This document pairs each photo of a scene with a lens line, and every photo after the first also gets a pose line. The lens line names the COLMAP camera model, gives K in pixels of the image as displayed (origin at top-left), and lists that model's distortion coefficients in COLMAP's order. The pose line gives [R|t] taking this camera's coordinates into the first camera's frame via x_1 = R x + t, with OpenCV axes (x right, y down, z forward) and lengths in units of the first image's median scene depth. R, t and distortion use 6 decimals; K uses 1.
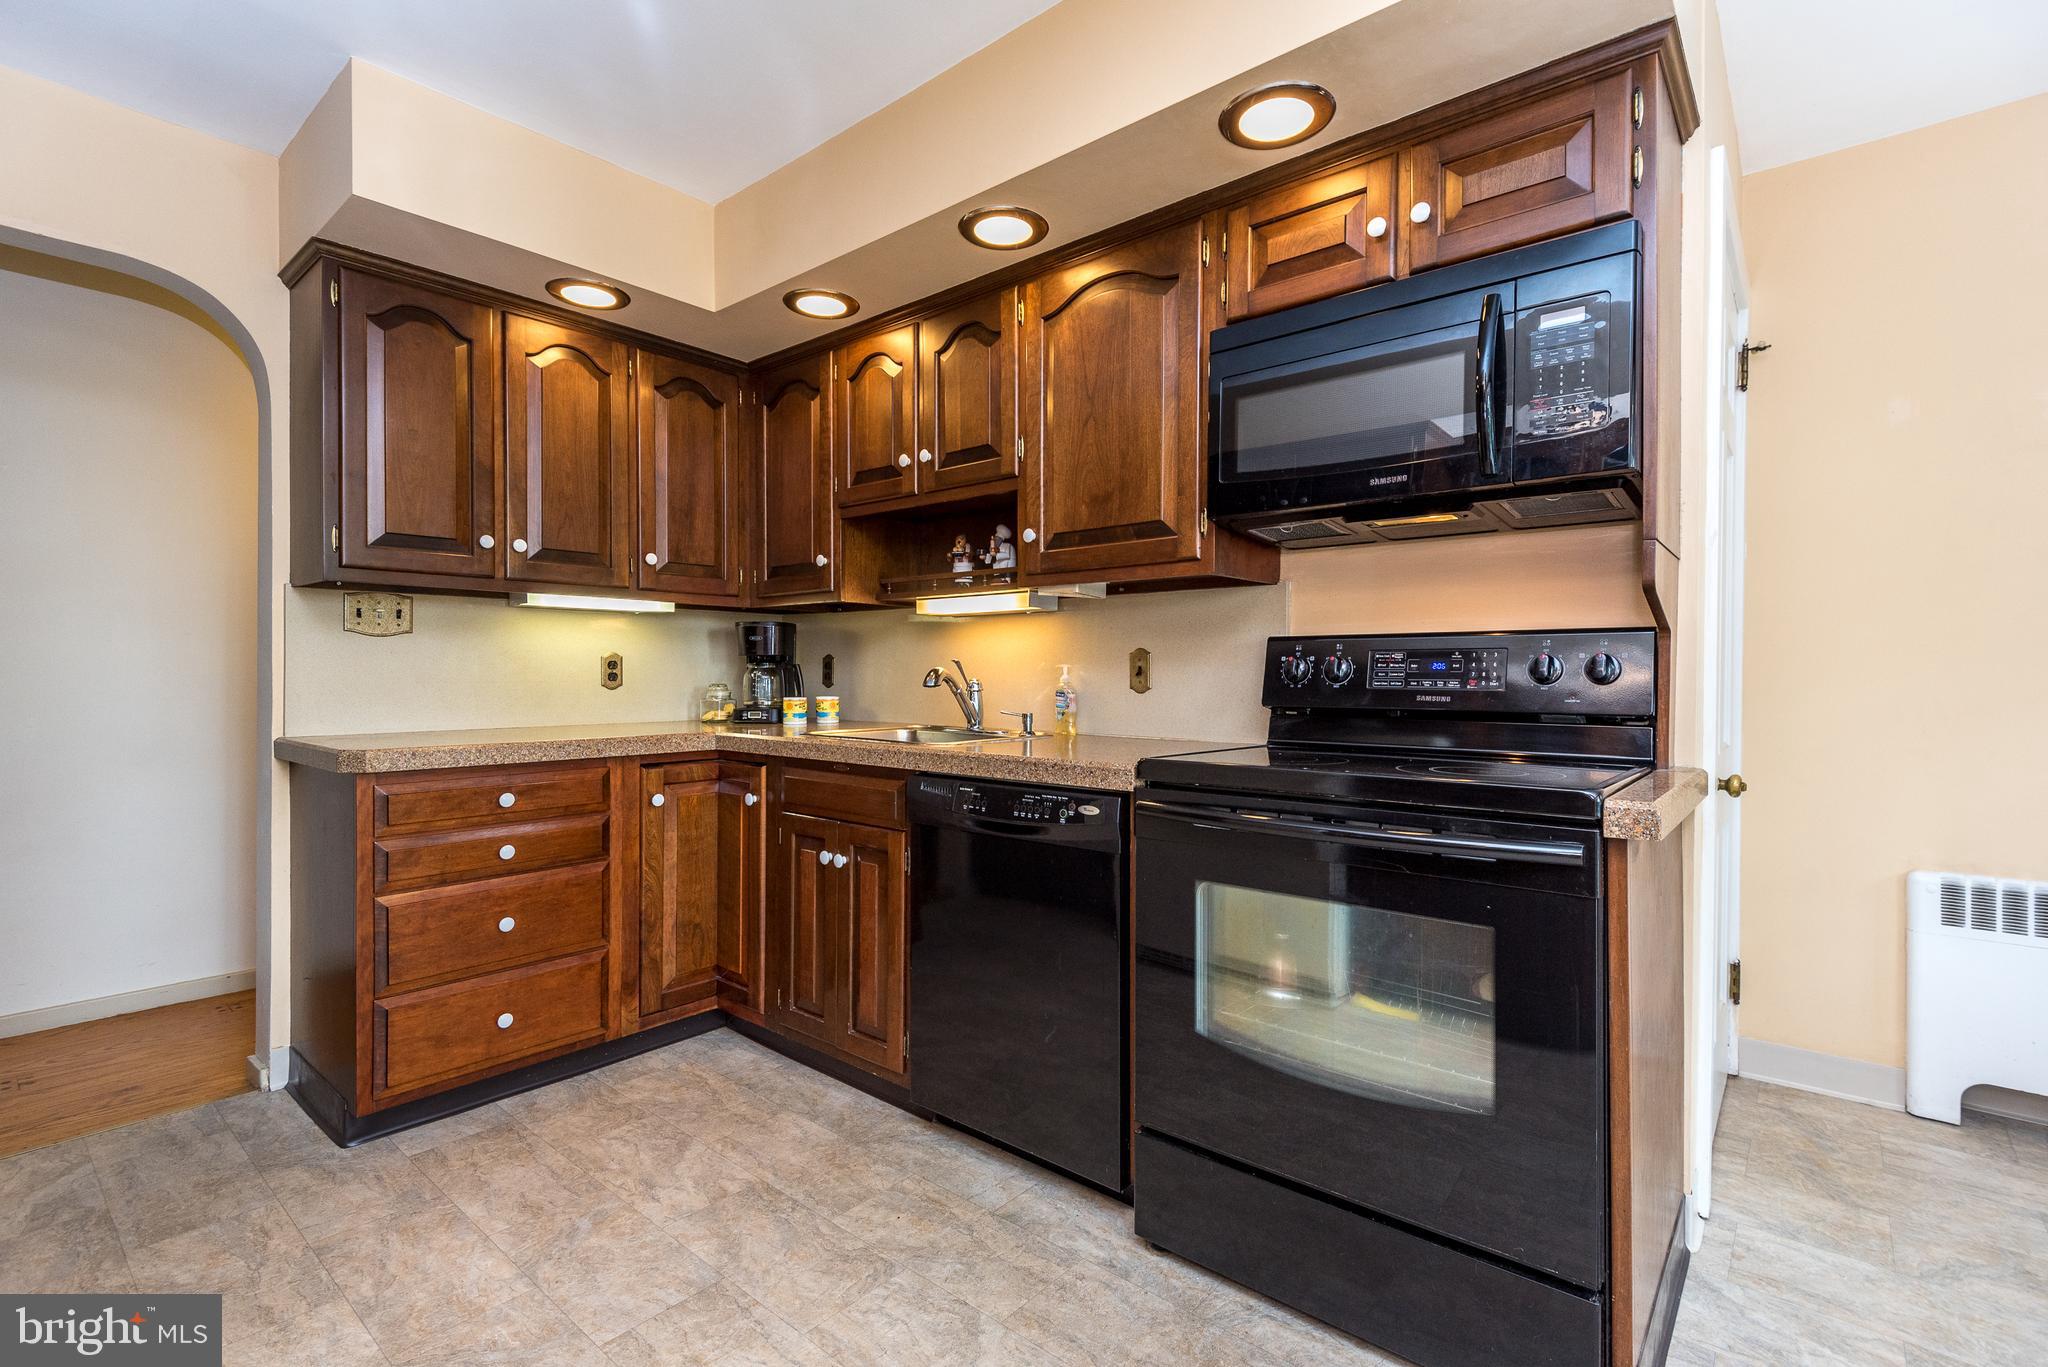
lens RADIAL K [[945.7, 0, 1022.9], [0, 945.7, 678.4], [0, 0, 1]] dist [0.023639, -0.002437]
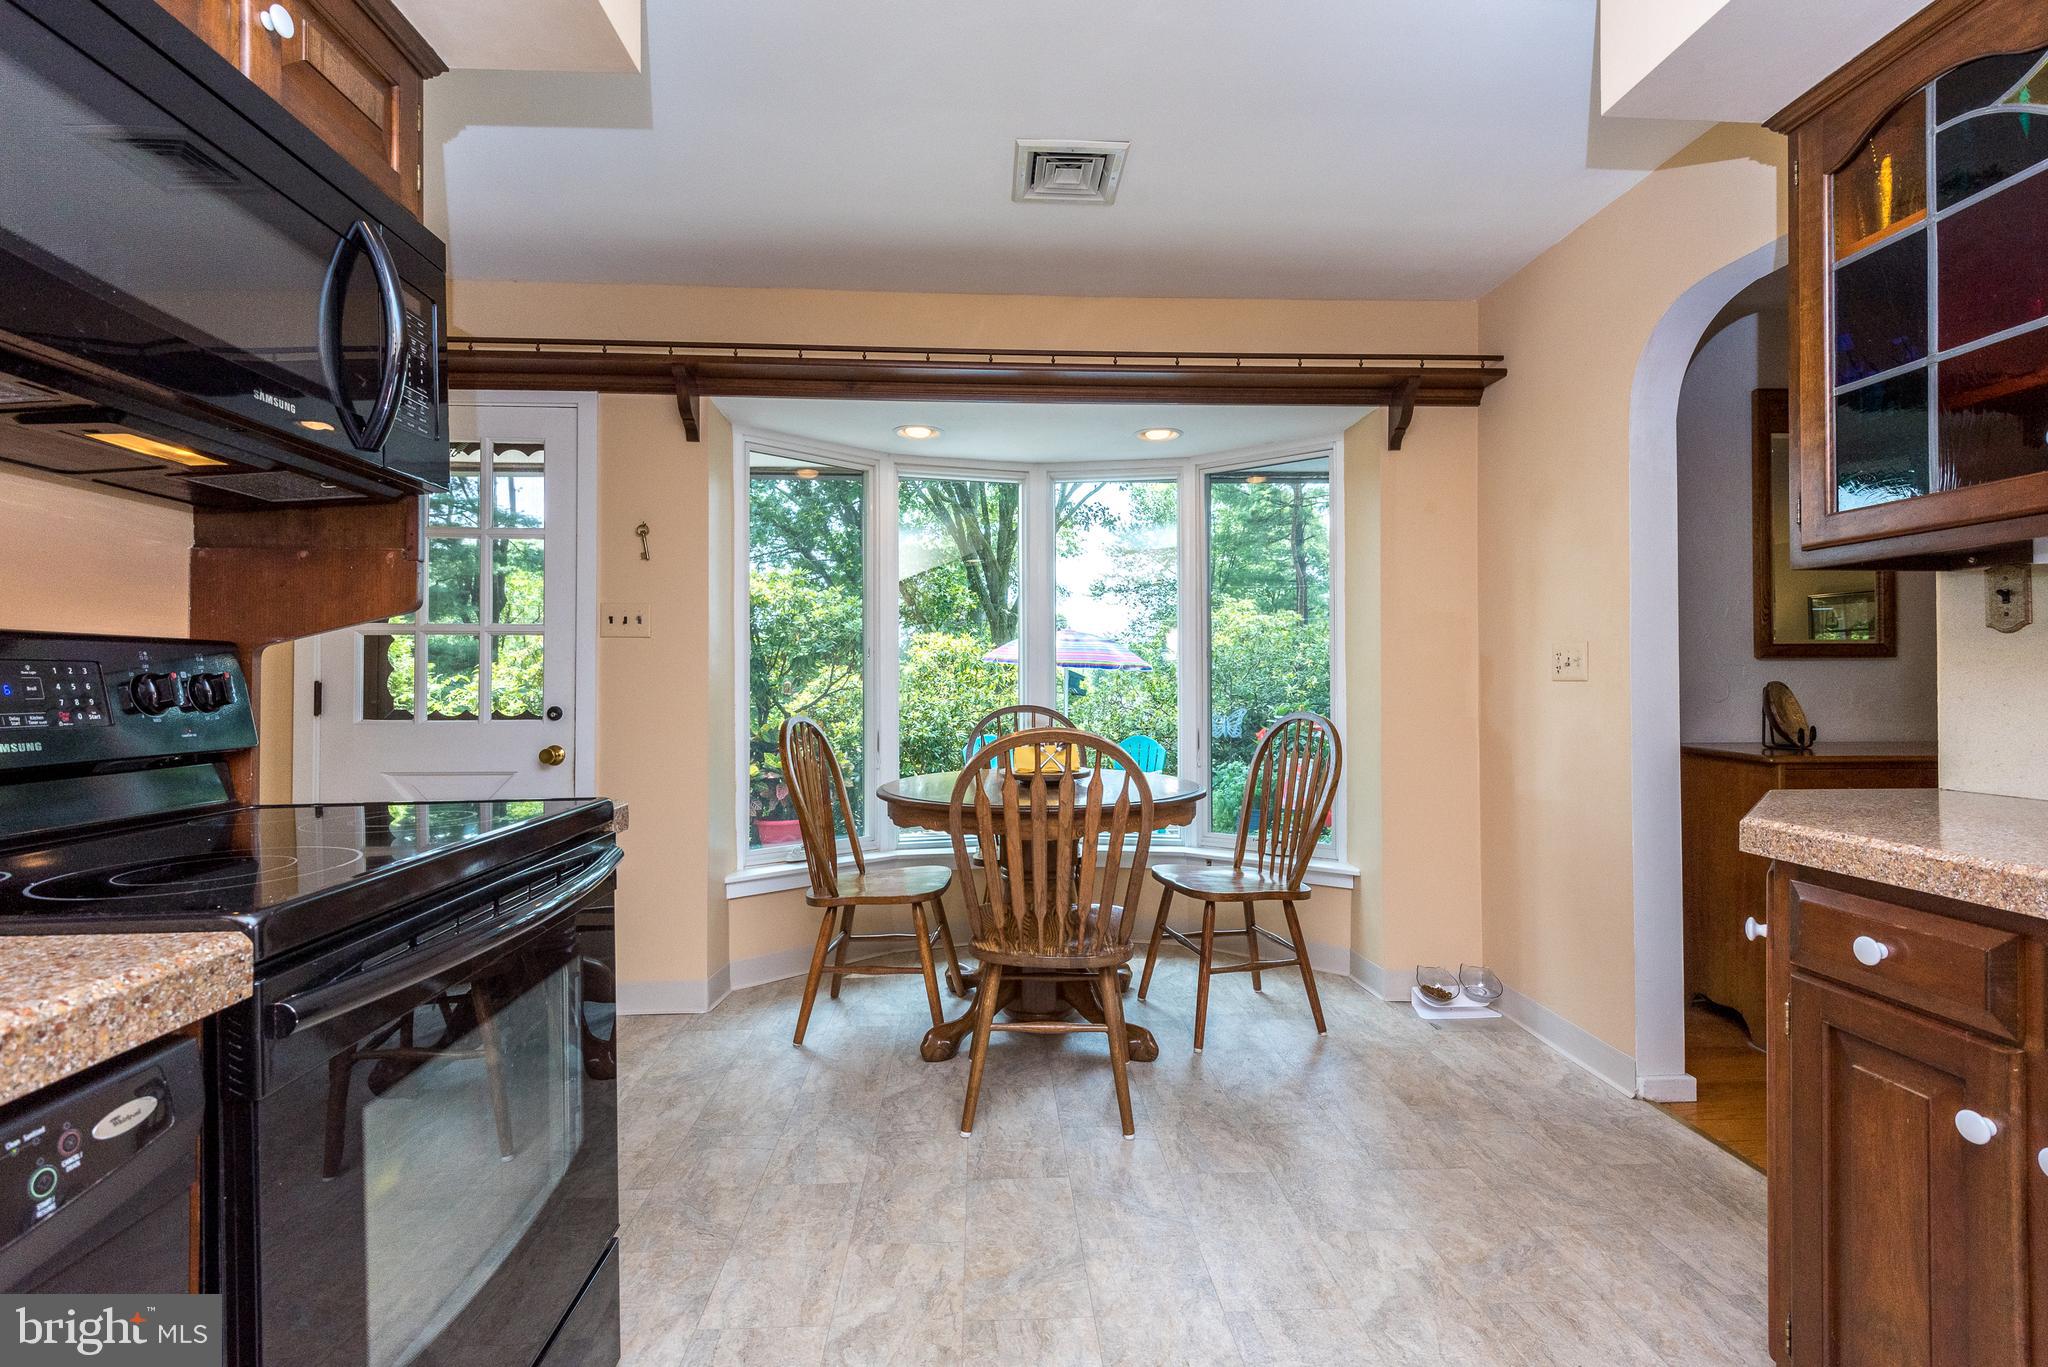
lens RADIAL K [[945.7, 0, 1025.1], [0, 945.7, 678.9], [0, 0, 1]] dist [0.023639, -0.002437]
pose [[-0.690824, 0.001585, 0.723021, -0.393307], [0.007502, 0.999959, 0.004975, -0.017642], [-0.722984, 0.008861, -0.690808, 0.970932]]
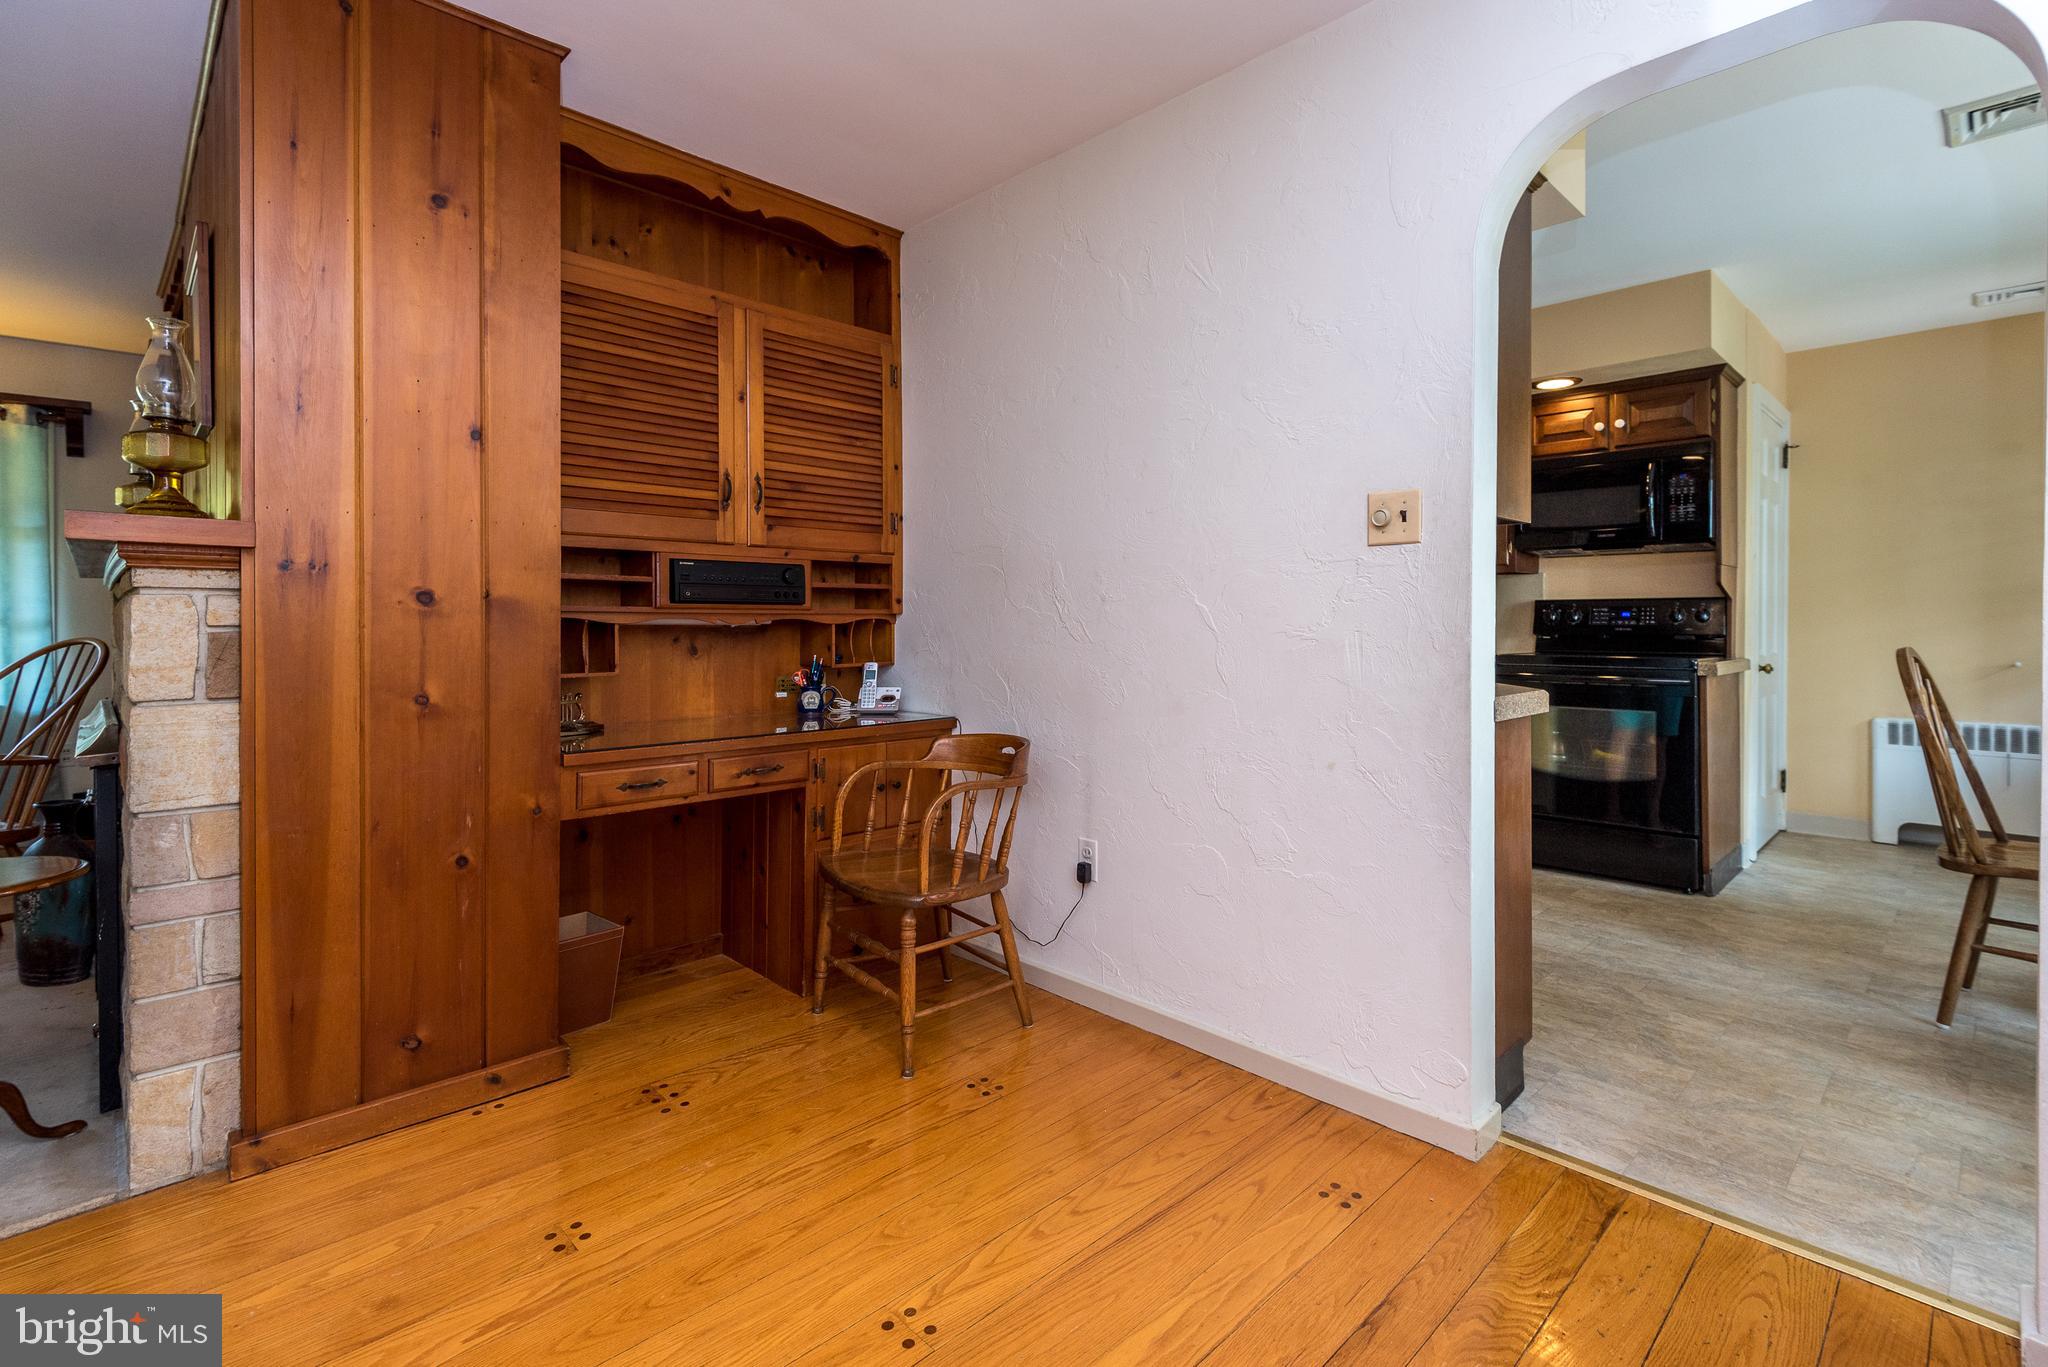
lens RADIAL K [[945.7, 0, 1068.7], [0, 945.7, 626.2], [0, 0, 1]] dist [0.023639, -0.002437]
pose [[0.997657, -0.005445, -0.068190, -0.697216], [0.005336, 0.999984, -0.001770, 0.011093], [0.068199, 0.001402, 0.997671, -1.286205]]
